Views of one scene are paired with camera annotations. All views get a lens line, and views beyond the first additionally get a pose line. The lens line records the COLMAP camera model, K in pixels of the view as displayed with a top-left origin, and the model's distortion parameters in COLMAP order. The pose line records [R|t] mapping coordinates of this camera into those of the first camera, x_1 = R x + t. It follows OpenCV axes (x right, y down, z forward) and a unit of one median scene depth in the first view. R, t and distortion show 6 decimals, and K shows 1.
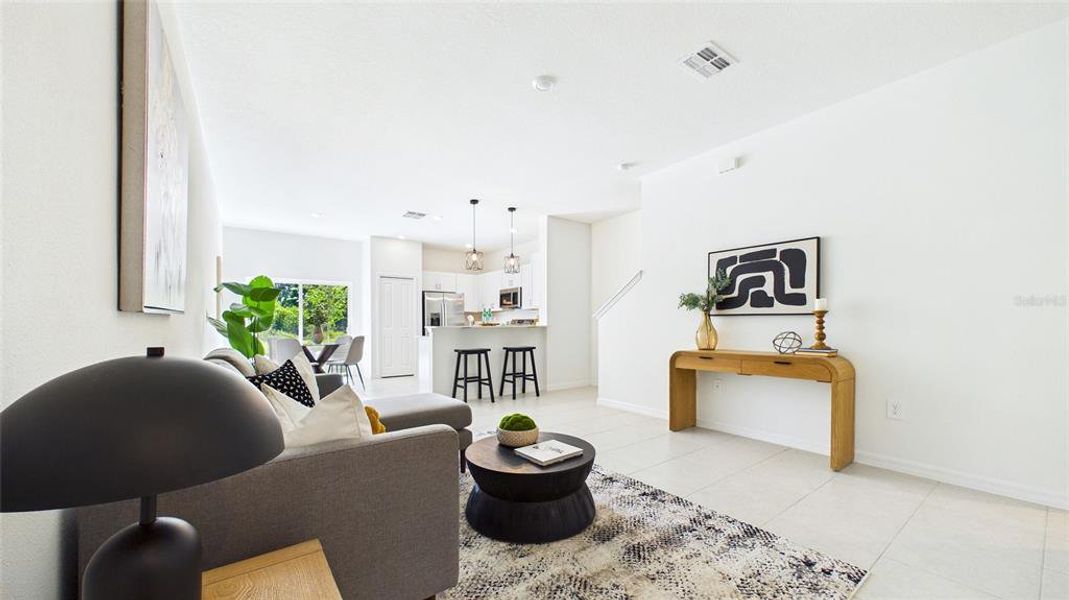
lens RADIAL K [[391.3, 0, 535.2], [0, 391.3, 323.6], [0, 0, 1]] dist [0.001321, 0.000069]
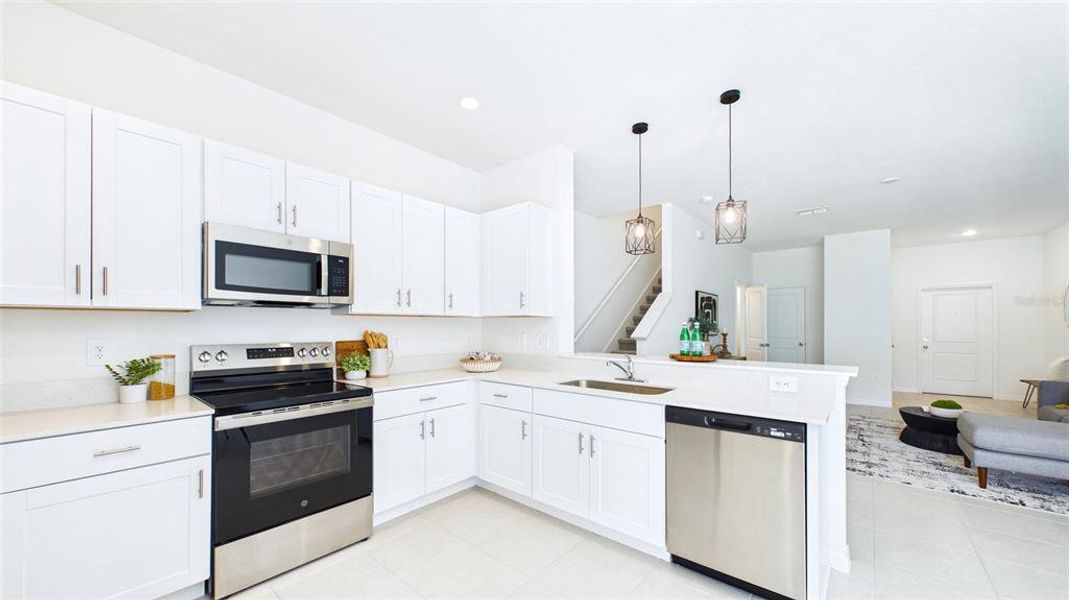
lens RADIAL K [[391.3, 0, 535.1], [0, 391.3, 323.9], [0, 0, 1]] dist [0.001321, 0.000069]
pose [[-0.223341, 0.007381, 0.974712, -0.801370], [-0.000653, 0.999970, -0.007722, -0.051694], [-0.974740, -0.002361, -0.223329, 1.910397]]
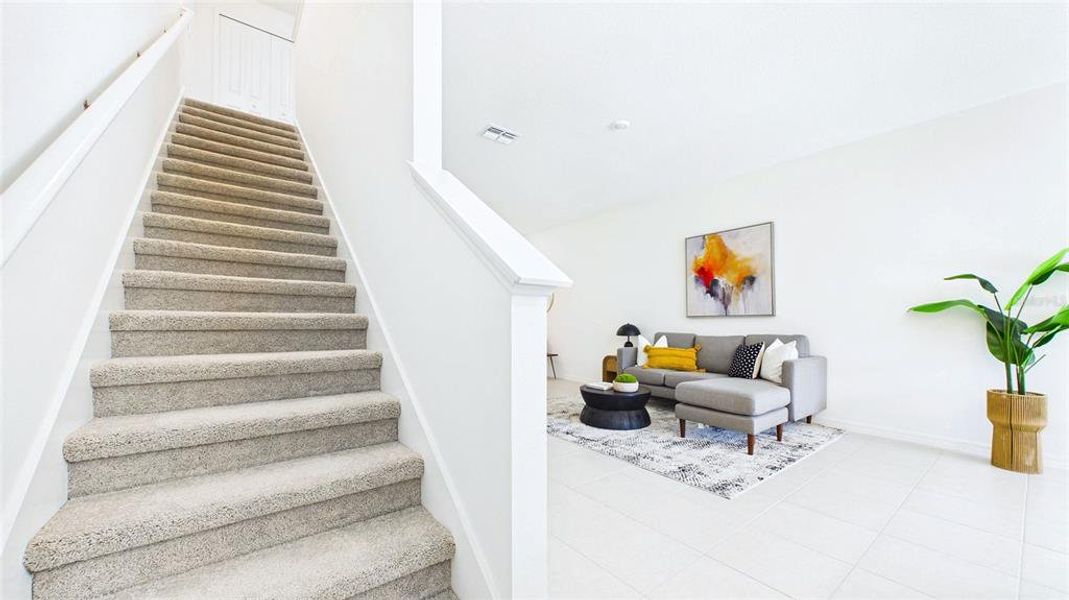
lens RADIAL K [[391.3, 0, 535.4], [0, 391.3, 319.8], [0, 0, 1]] dist [0.001321, 0.000069]
pose [[-0.999753, -0.000302, -0.022207, 0.232251], [-0.000212, 0.999992, -0.004089, 0.003259], [0.022208, -0.004084, -0.999745, 1.633889]]
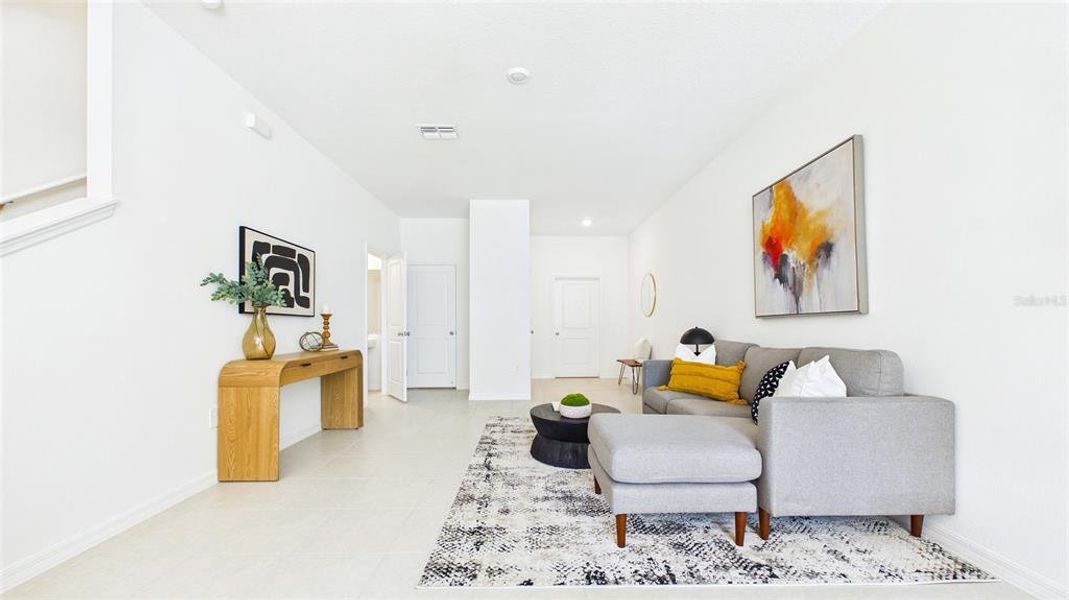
lens RADIAL K [[391.3, 0, 535.3], [0, 391.3, 323.1], [0, 0, 1]] dist [0.001321, 0.000069]
pose [[-0.813242, 0.006619, 0.581887, -0.419817], [0.003876, 0.999975, -0.005958, 0.004595], [-0.581912, -0.002590, -0.813248, 1.295456]]
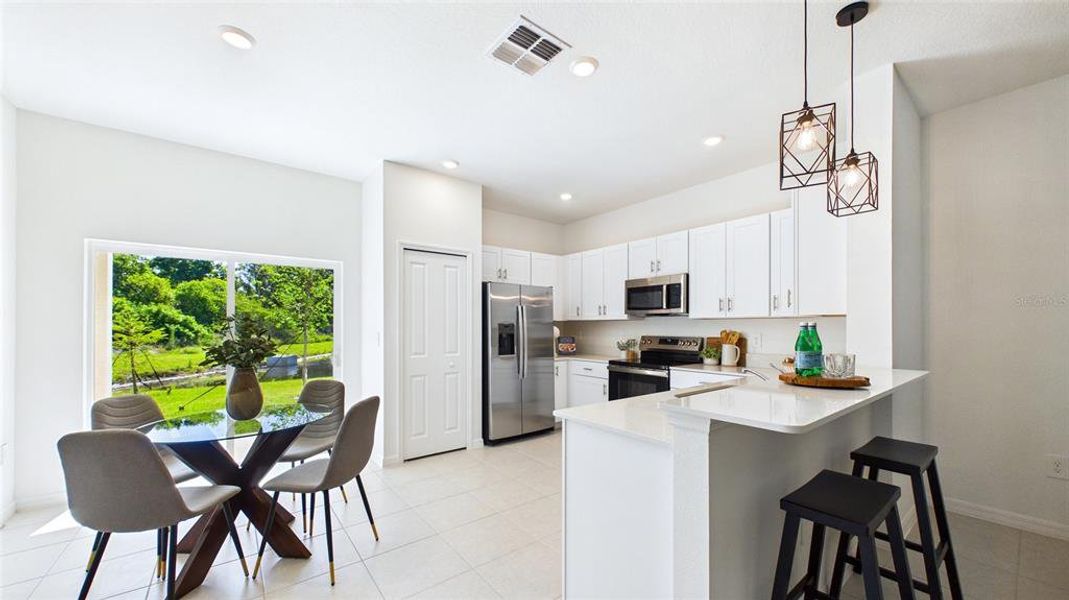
lens RADIAL K [[391.3, 0, 534.8], [0, 391.3, 325.1], [0, 0, 1]] dist [0.001321, 0.000069]
pose [[0.999692, 0.004515, 0.024392, -0.499022], [-0.004475, 0.999989, -0.001694, -0.054131], [-0.024400, 0.001585, 0.999701, 1.052104]]
